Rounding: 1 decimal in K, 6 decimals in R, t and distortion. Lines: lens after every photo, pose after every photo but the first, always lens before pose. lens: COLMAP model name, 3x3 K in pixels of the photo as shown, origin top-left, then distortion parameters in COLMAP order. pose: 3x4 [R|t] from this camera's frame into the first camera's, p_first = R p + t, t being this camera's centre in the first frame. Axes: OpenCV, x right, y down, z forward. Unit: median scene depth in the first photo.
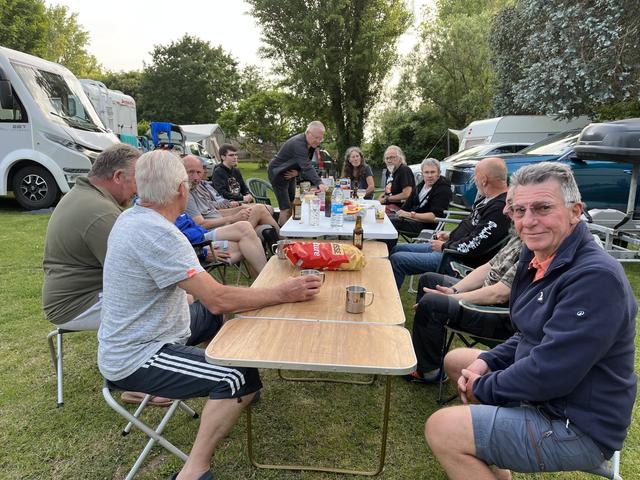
lens RADIAL K [[482.2, 0, 320.0], [0, 482.2, 240.0], [0, 0, 1]] dist [0.018829, -0.005206]
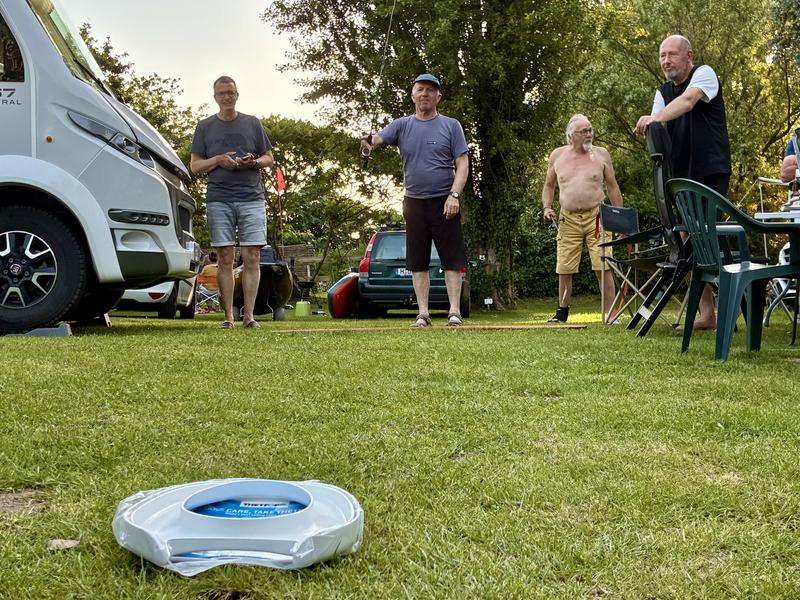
lens RADIAL K [[1153.0, 0, 400.0], [0, 1153.0, 300.0], [0, 0, 1]] dist [0.214421, -1.360588]
pose [[0.989927, -0.027549, 0.138870, -0.148499], [0.051192, 0.984169, -0.169676, 0.023788], [-0.131997, 0.175076, 0.975667, 0.054317]]
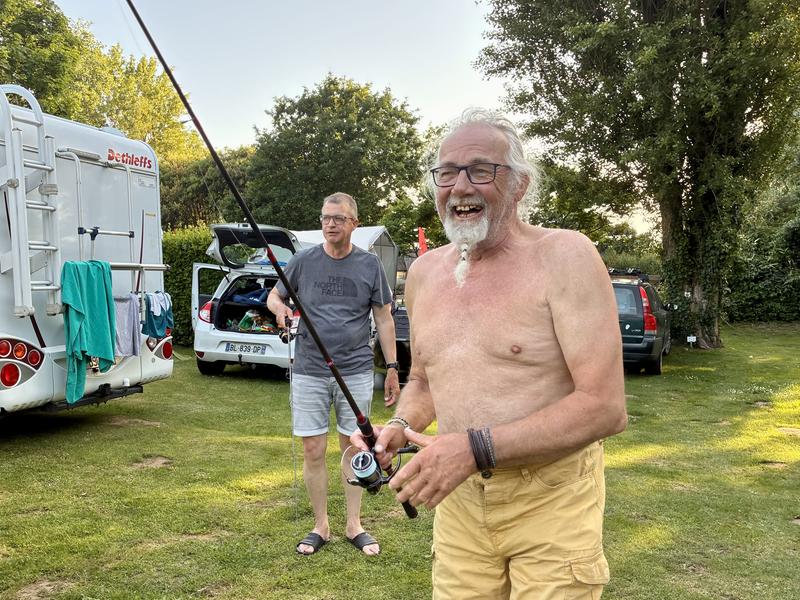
lens RADIAL K [[750.4, 0, 363.0], [0, 750.4, 339.3], [0, 0, 1]] dist [0.035819, -0.020536]
pose [[0.975772, 0.010443, -0.218541, -0.072784], [-0.029691, 0.995941, -0.084976, -0.070903], [0.216767, 0.089406, 0.972121, 0.309119]]
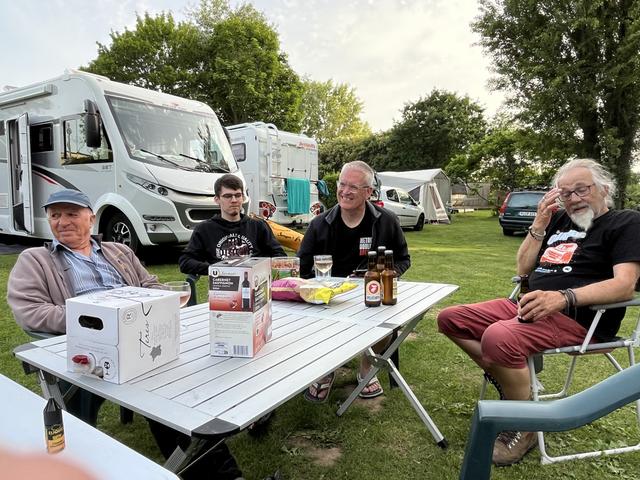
lens RADIAL K [[442.6, 0, 320.0], [0, 442.6, 240.0], [0, 0, 1]] dist [0.008456, 0.003313]
pose [[0.852828, 0.037936, -0.520812, 0.040260], [-0.085909, 0.993961, -0.068276, -0.027418], [0.515076, 0.102971, 0.850937, 0.175760]]
